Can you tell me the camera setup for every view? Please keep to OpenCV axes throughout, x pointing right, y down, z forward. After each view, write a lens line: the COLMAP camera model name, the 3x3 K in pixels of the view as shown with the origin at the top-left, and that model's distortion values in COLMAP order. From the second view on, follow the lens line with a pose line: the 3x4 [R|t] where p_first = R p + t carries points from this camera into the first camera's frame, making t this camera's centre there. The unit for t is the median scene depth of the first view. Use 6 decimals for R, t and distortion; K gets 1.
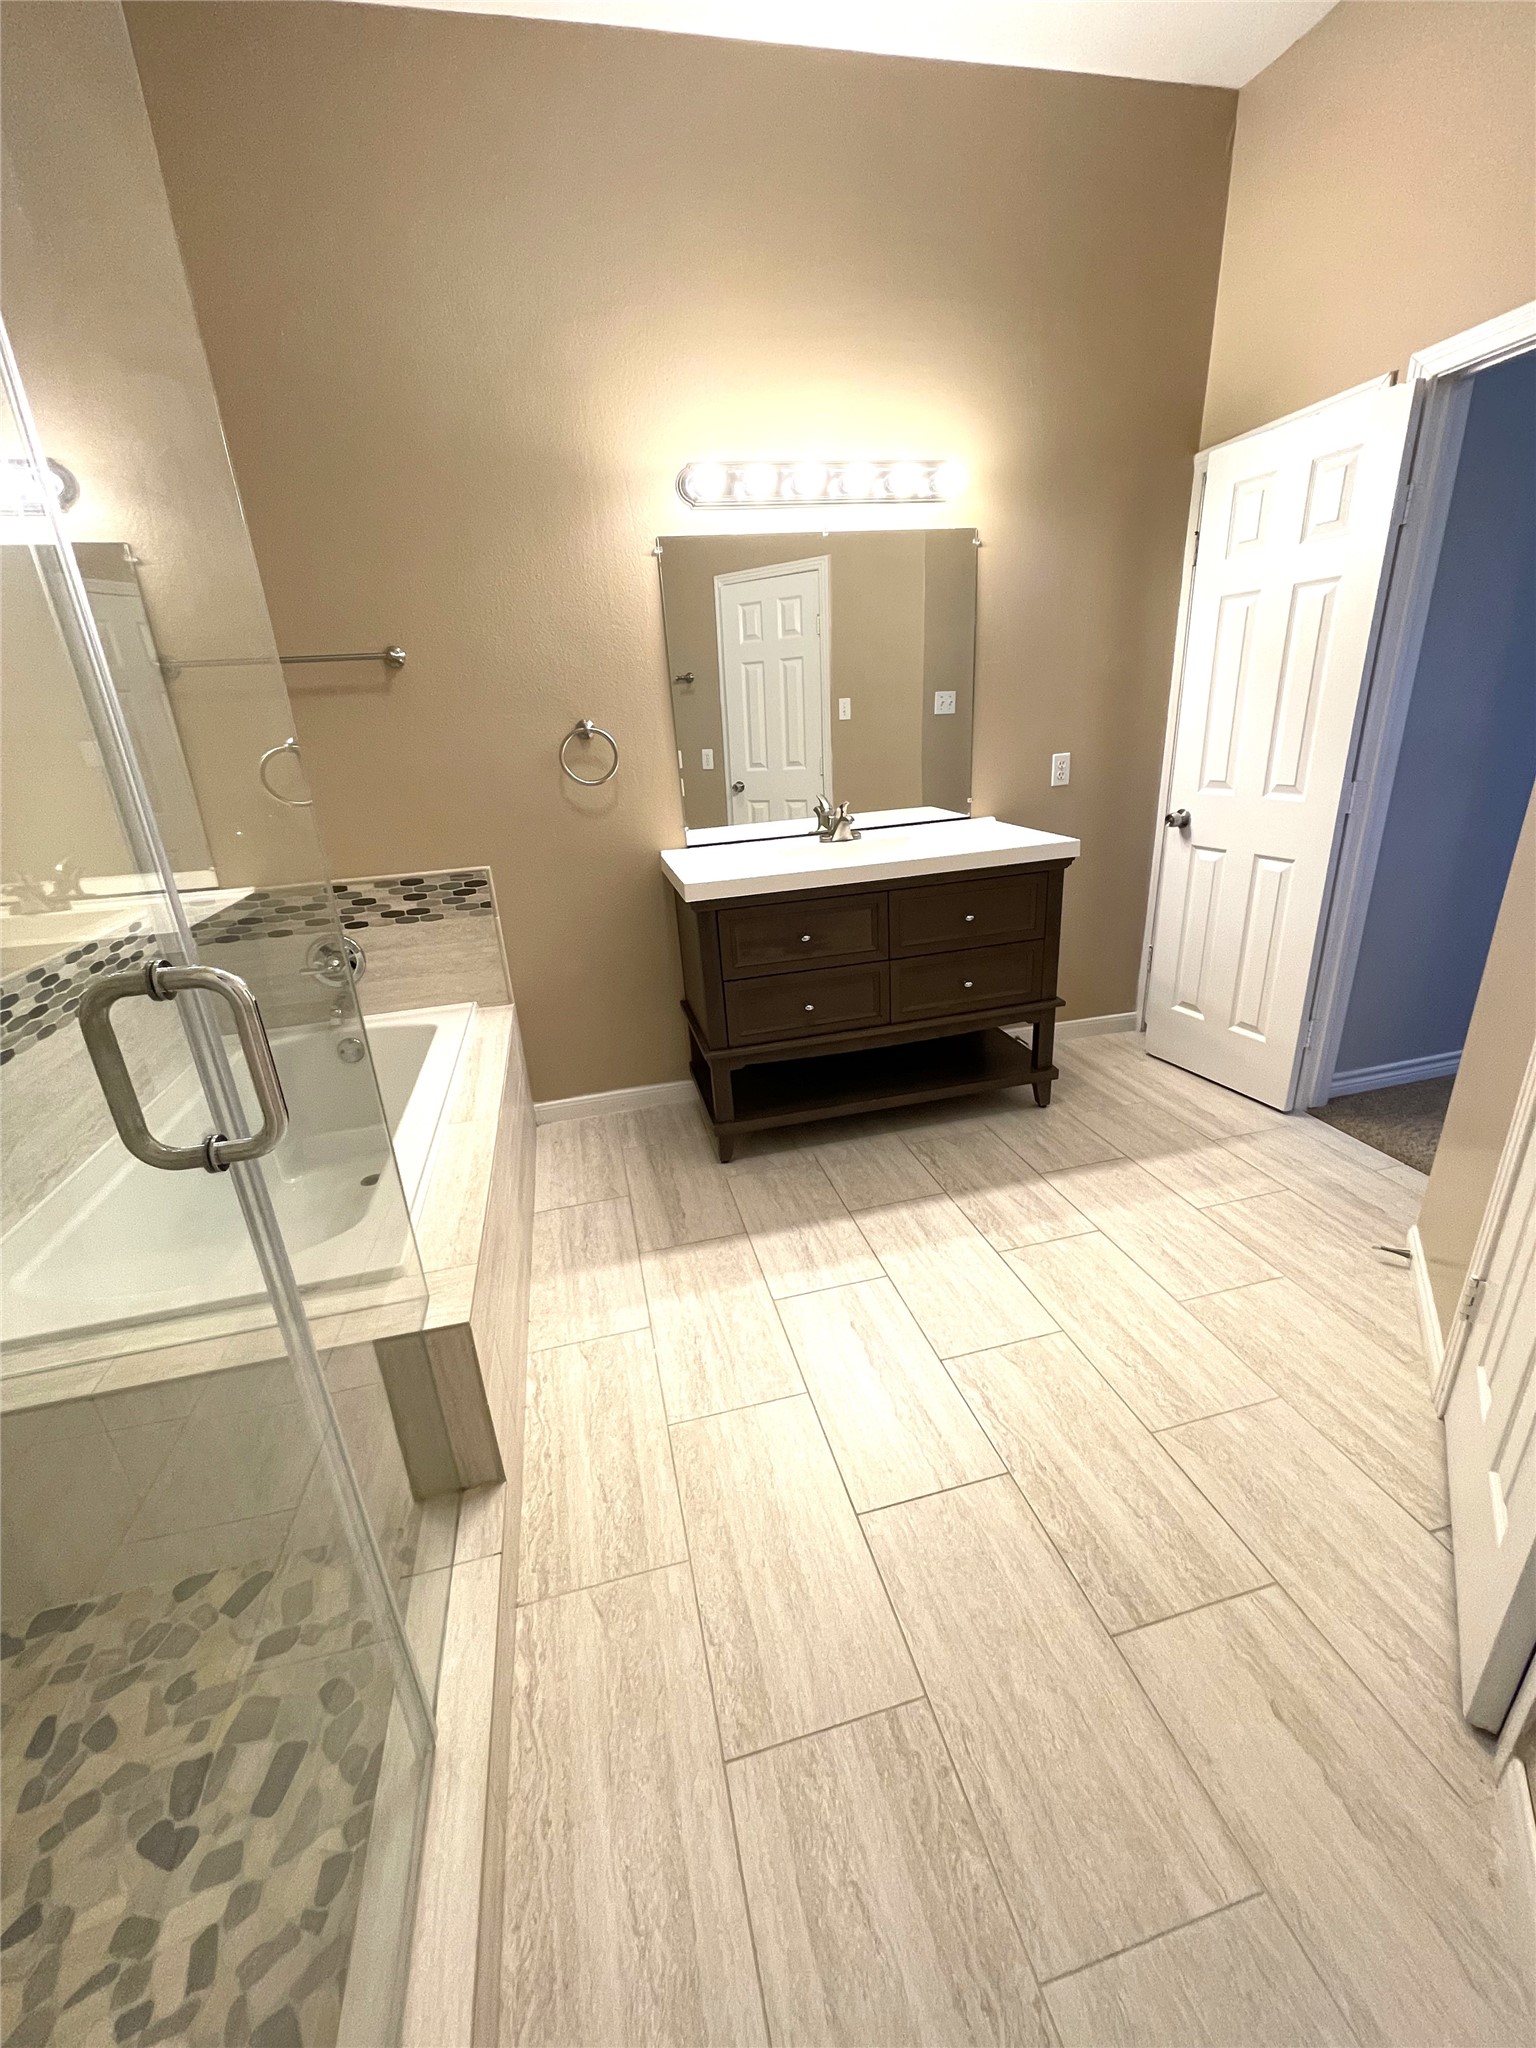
lens RADIAL K [[824.7, 0, 766.4], [0, 824.7, 1019.3], [0, 0, 1]] dist [0.002494, -0.000869]
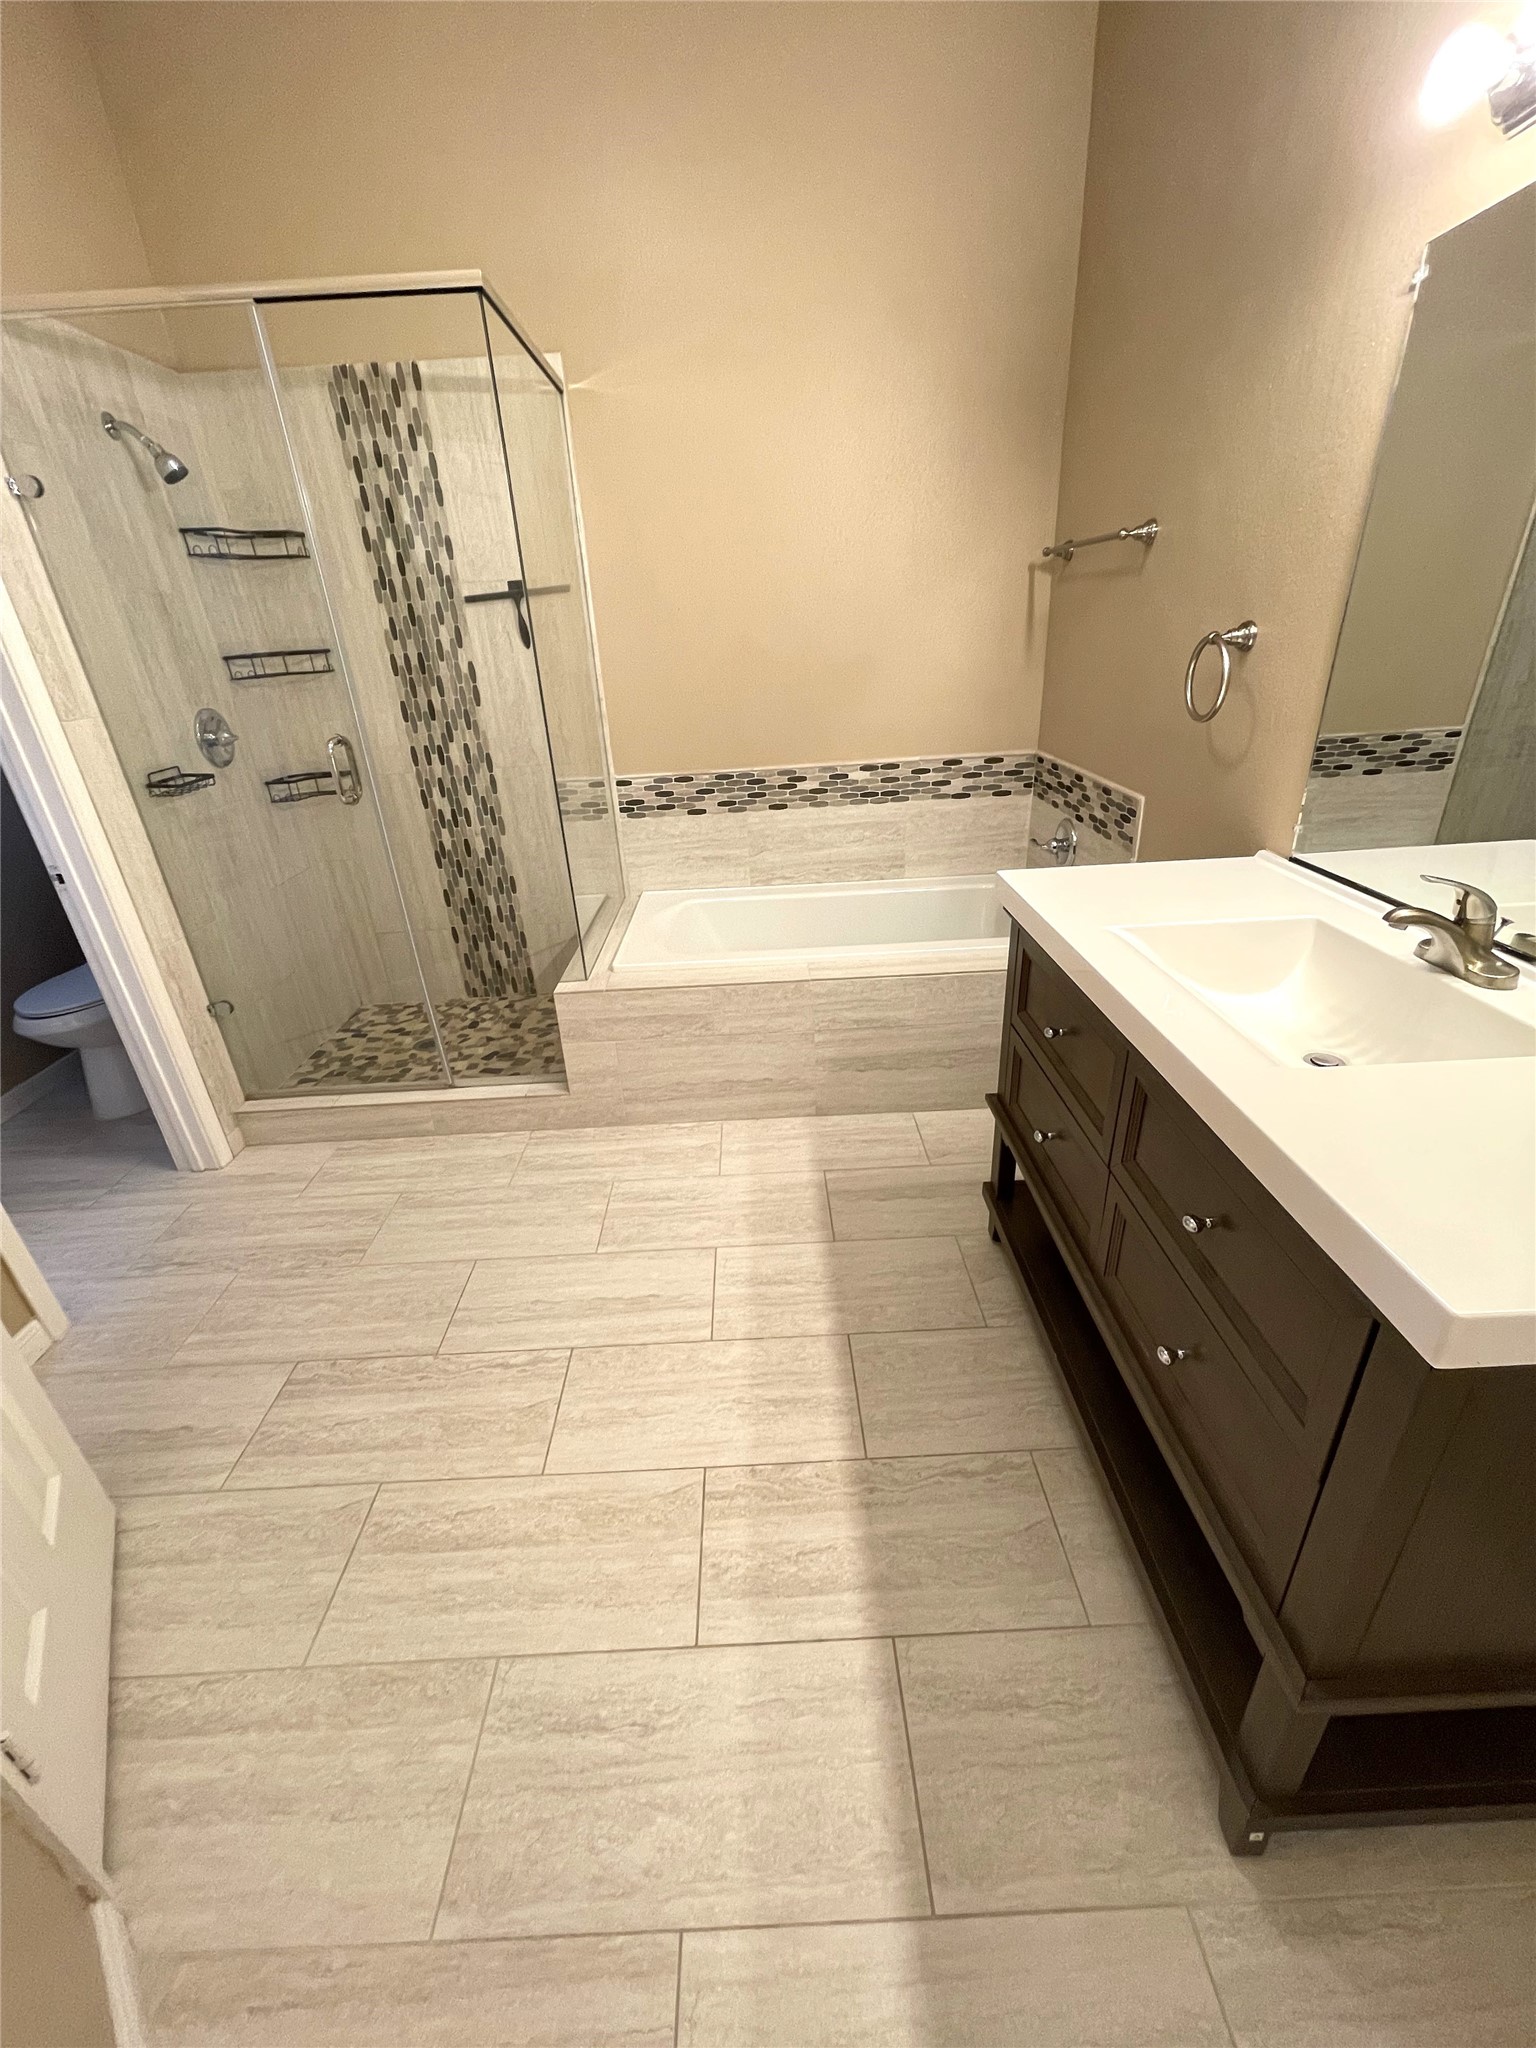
lens RADIAL K [[824.7, 0, 770.0], [0, 824.7, 1020.9], [0, 0, 1]] dist [0.002494, -0.000869]
pose [[-0.209487, 0.490036, -0.846156, 0.657521], [-0.280379, 0.798915, 0.532092, -0.408952], [0.936751, 0.348711, -0.029966, 0.900662]]
